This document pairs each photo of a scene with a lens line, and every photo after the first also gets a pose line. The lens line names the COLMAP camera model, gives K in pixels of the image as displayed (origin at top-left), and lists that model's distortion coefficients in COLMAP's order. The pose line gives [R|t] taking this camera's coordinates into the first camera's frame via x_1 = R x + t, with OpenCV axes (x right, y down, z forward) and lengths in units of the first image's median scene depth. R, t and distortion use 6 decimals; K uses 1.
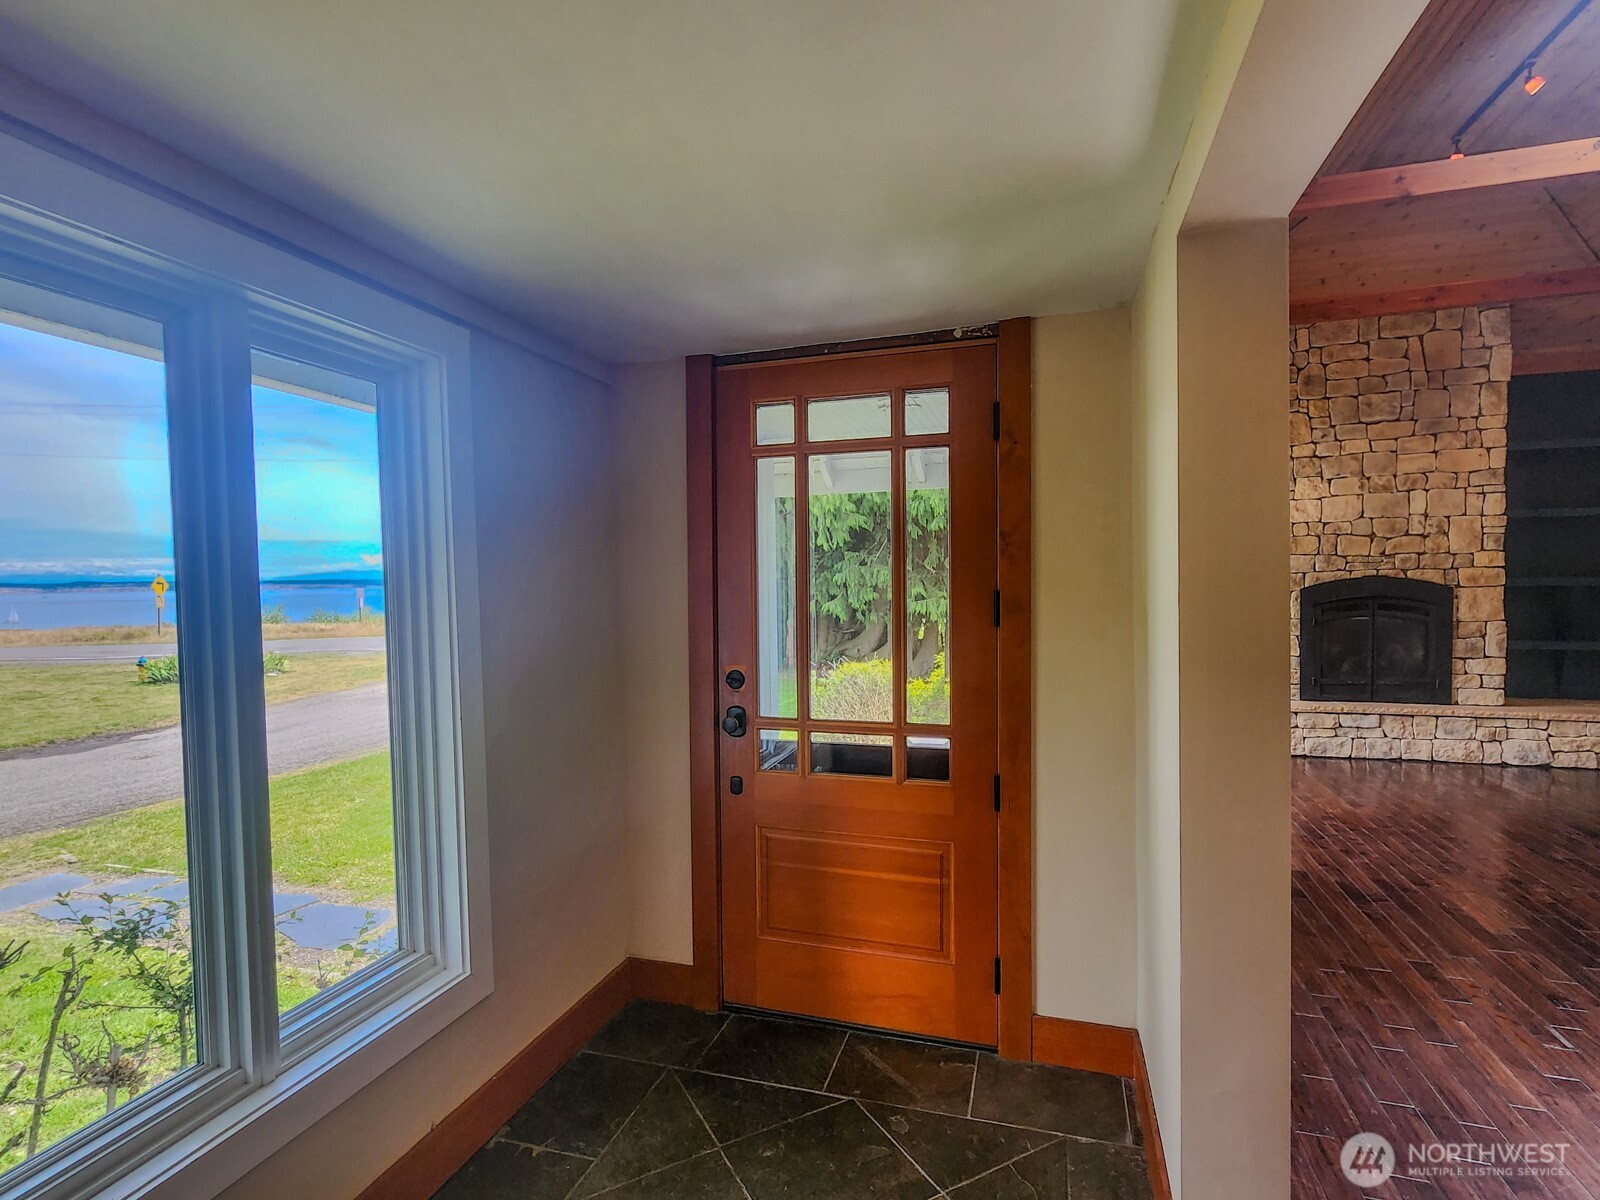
lens RADIAL K [[794.7, 0, 789.1], [0, 794.7, 608.7], [0, 0, 1]] dist [-0.004561, 0.001812]
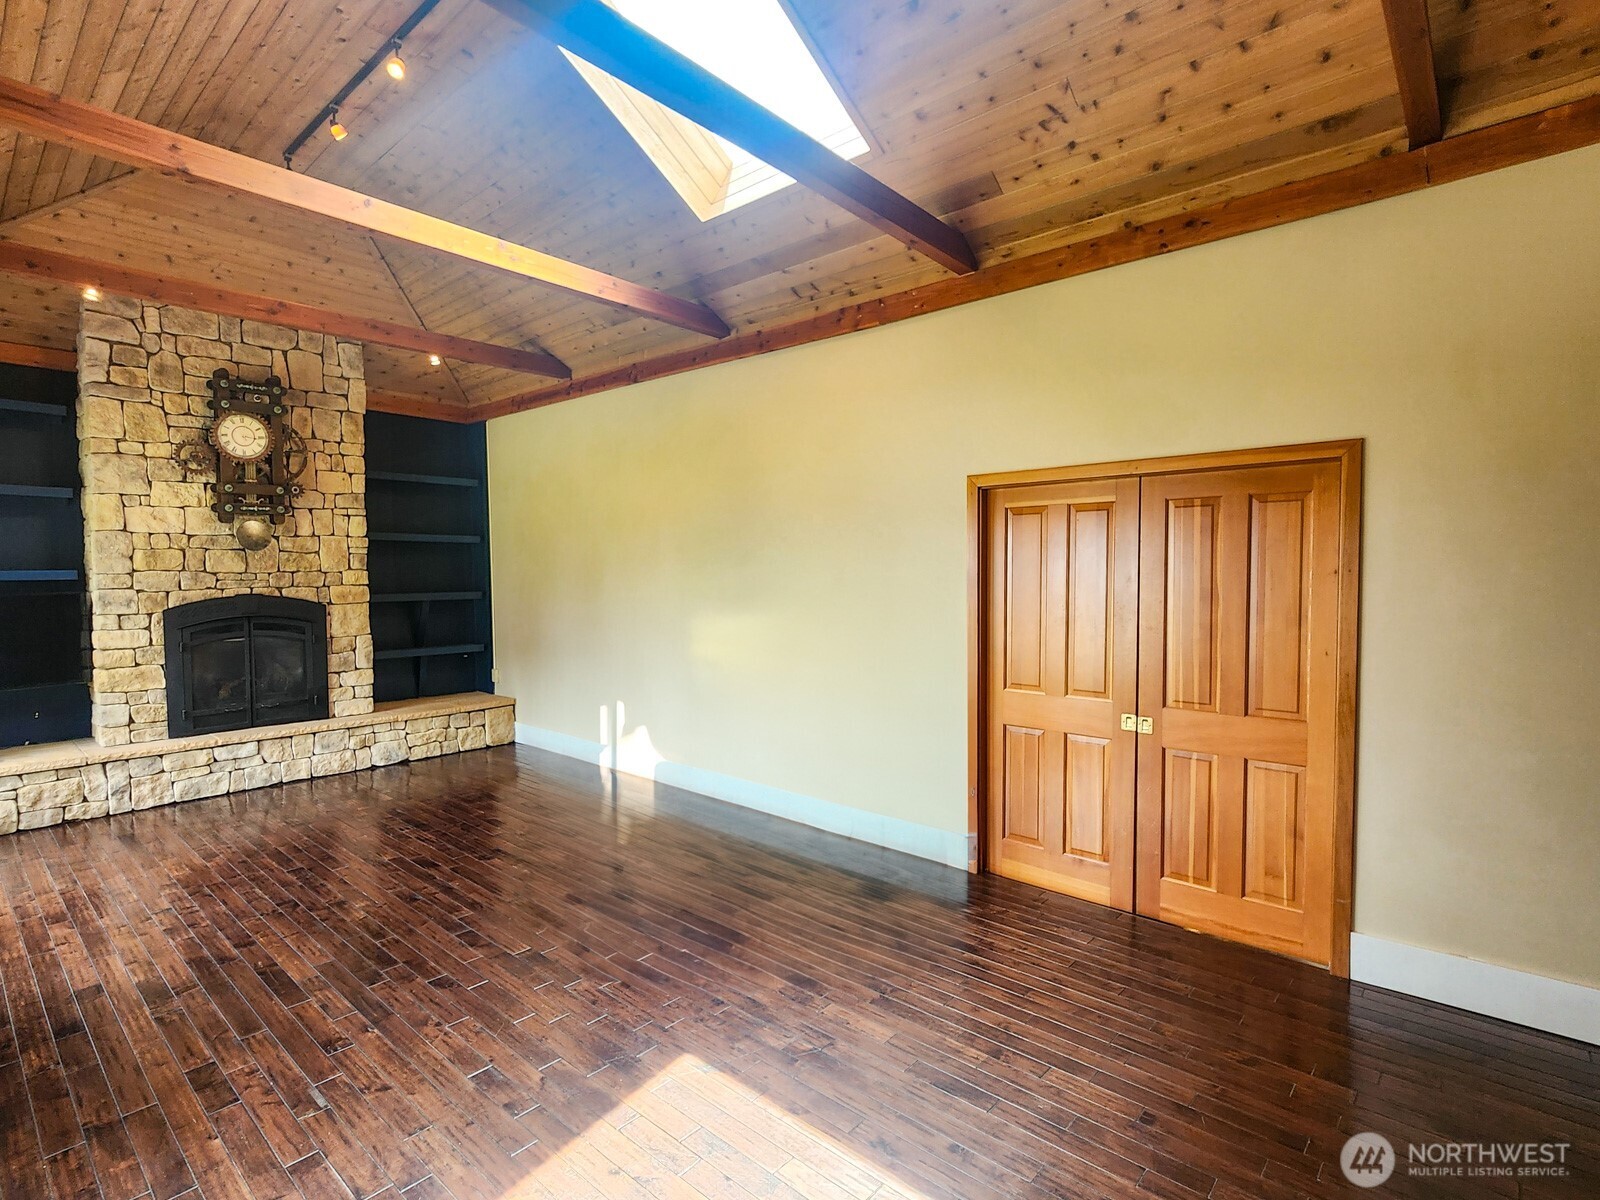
lens RADIAL K [[794.7, 0, 792.0], [0, 794.7, 603.9], [0, 0, 1]] dist [-0.004561, 0.001812]
pose [[0.405045, -0.025561, 0.913939, 0.142329], [0.034456, 0.999326, 0.012679, -0.020179], [-0.913647, 0.026355, 0.405653, 0.029300]]
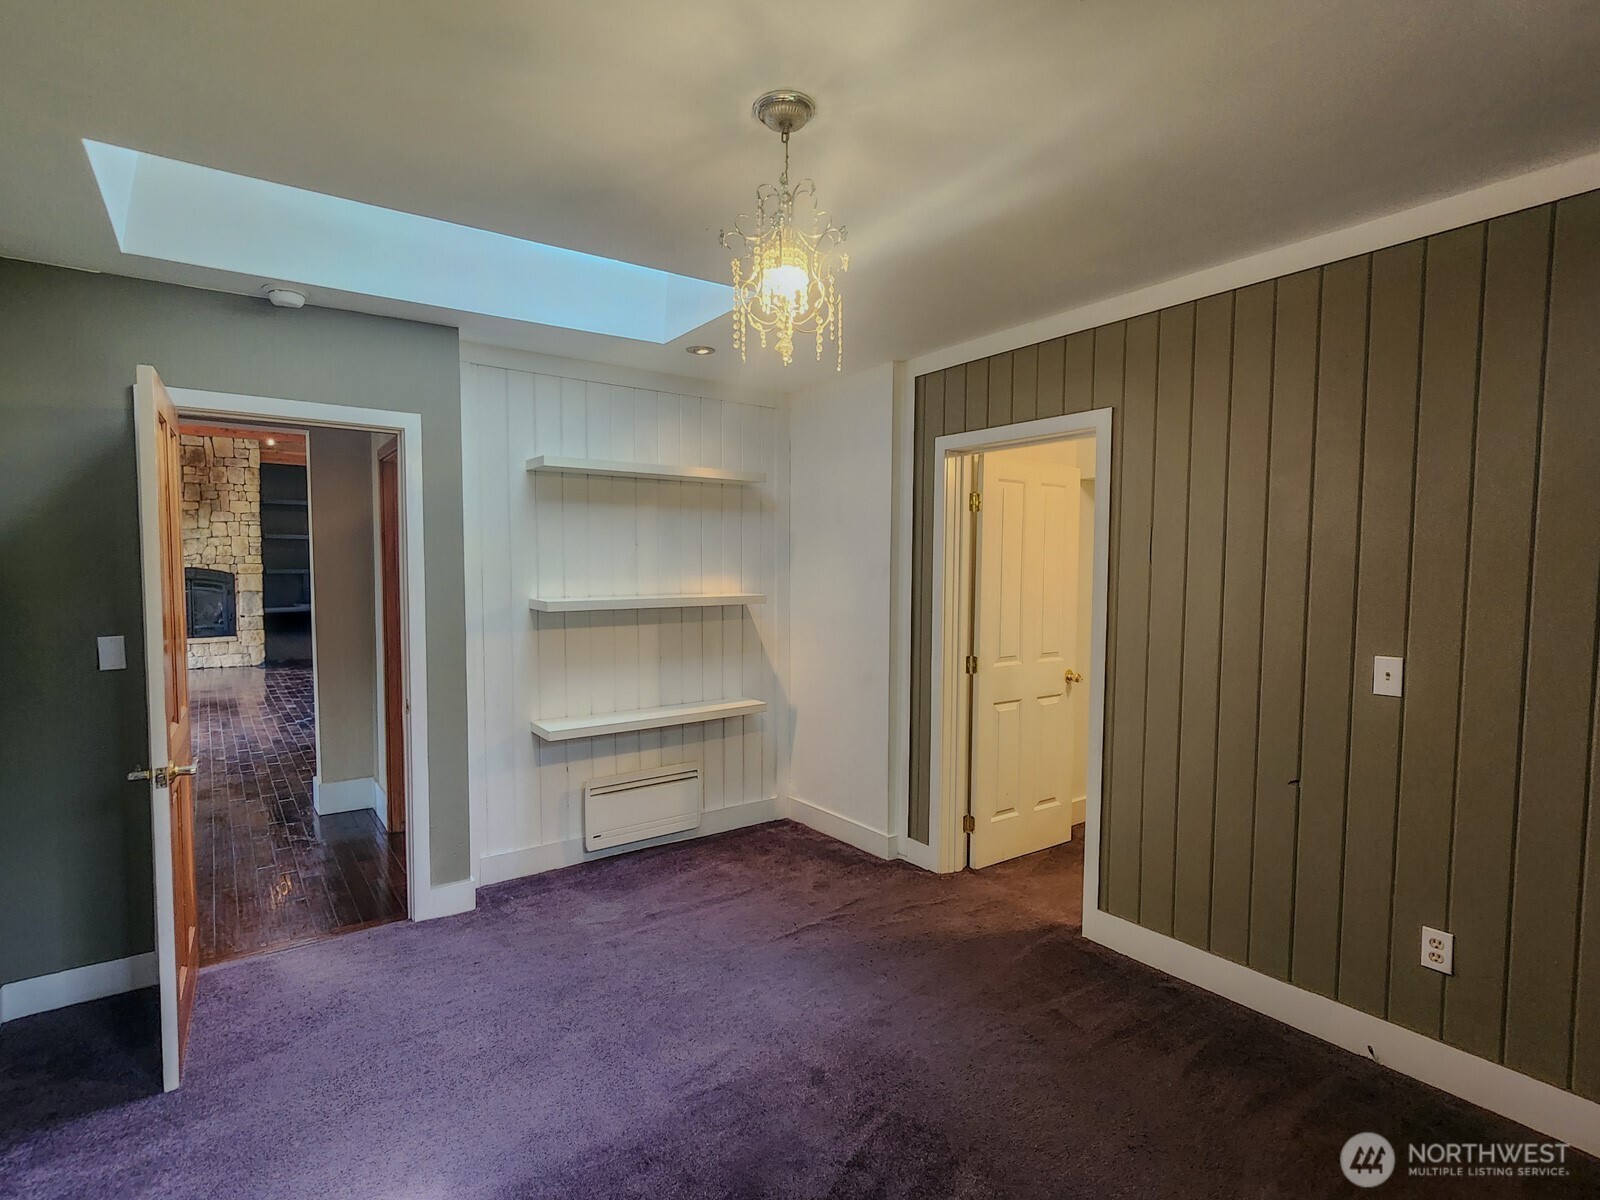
lens RADIAL K [[794.7, 0, 790.8], [0, 794.7, 602.7], [0, 0, 1]] dist [-0.004561, 0.001812]
pose [[0.584156, -0.025490, 0.811241, 0.079662], [0.017521, 0.999670, 0.018795, 0.029301], [-0.811452, 0.003234, 0.584410, -1.180330]]
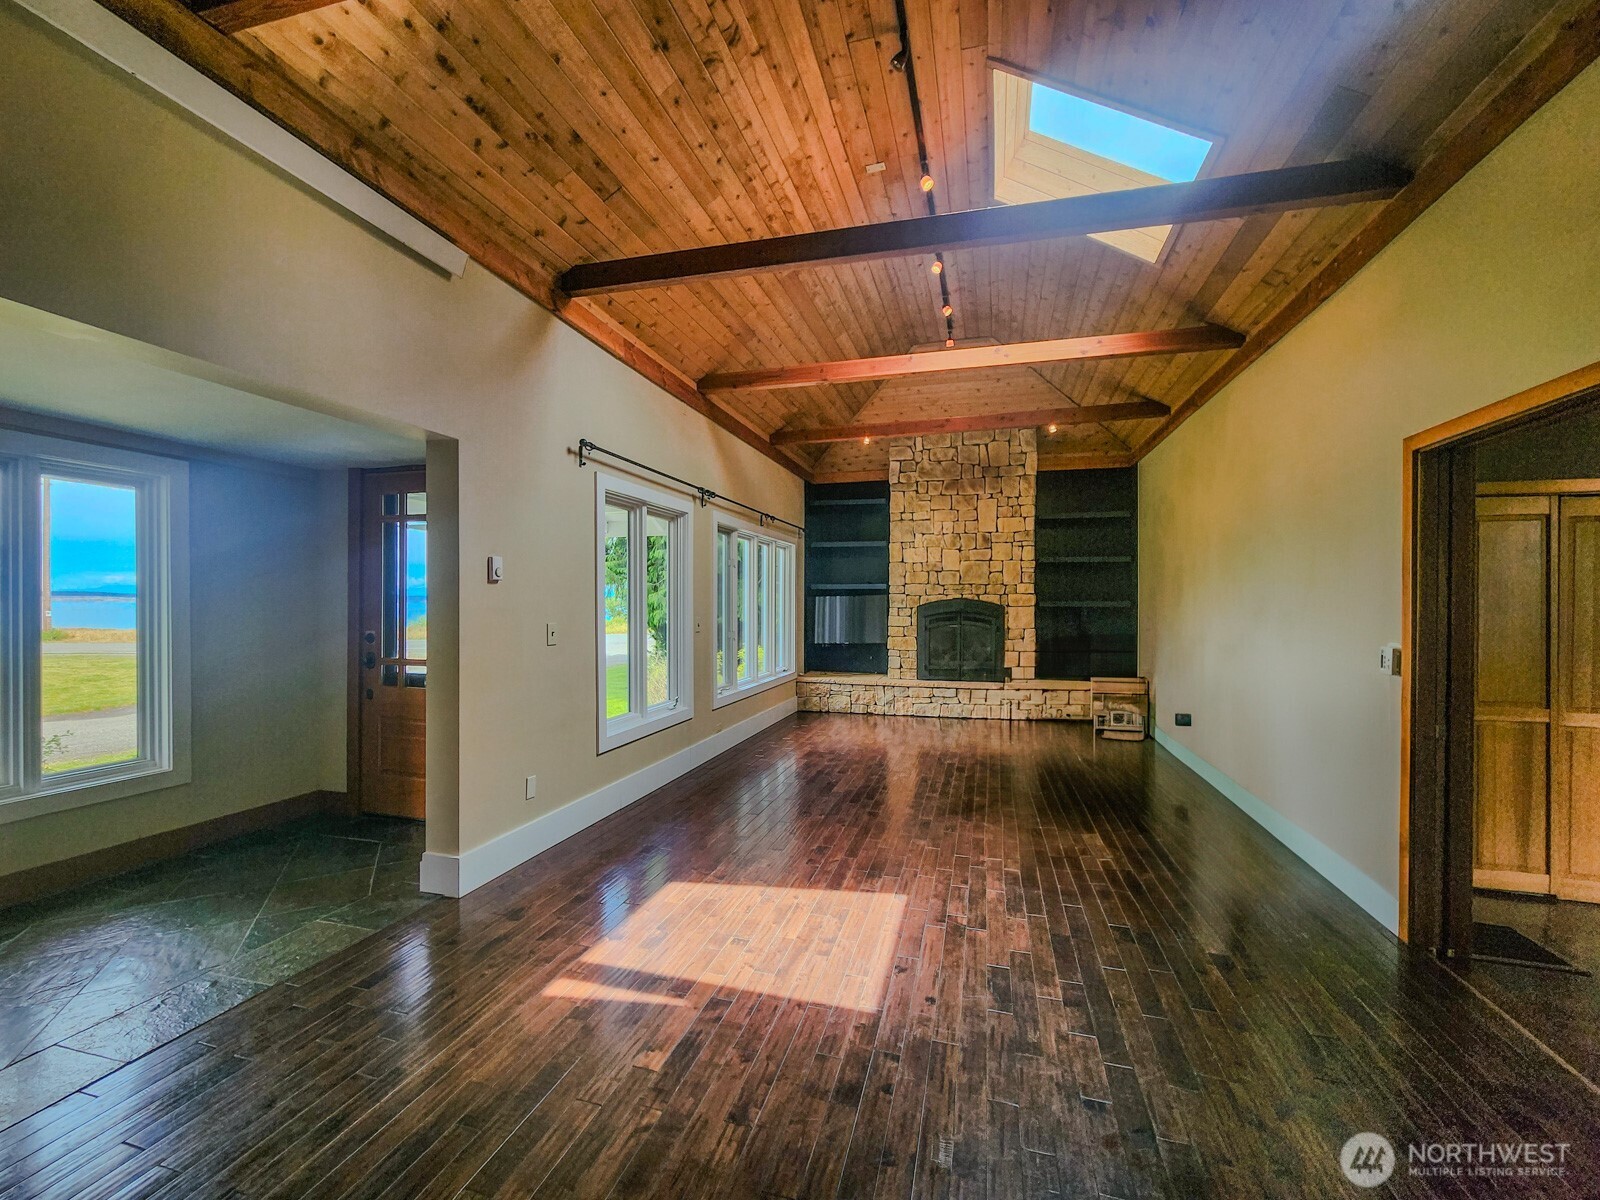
lens RADIAL K [[656.4, 0, 798.2], [0, 656.4, 605.7], [0, 0, 1]] dist [-0.002326, -0.000015]
pose [[0.999361, 0.019042, 0.030262, 0.399772], [-0.018075, 0.999327, -0.031908, 0.019449], [-0.030849, 0.031341, 0.999033, -0.263574]]
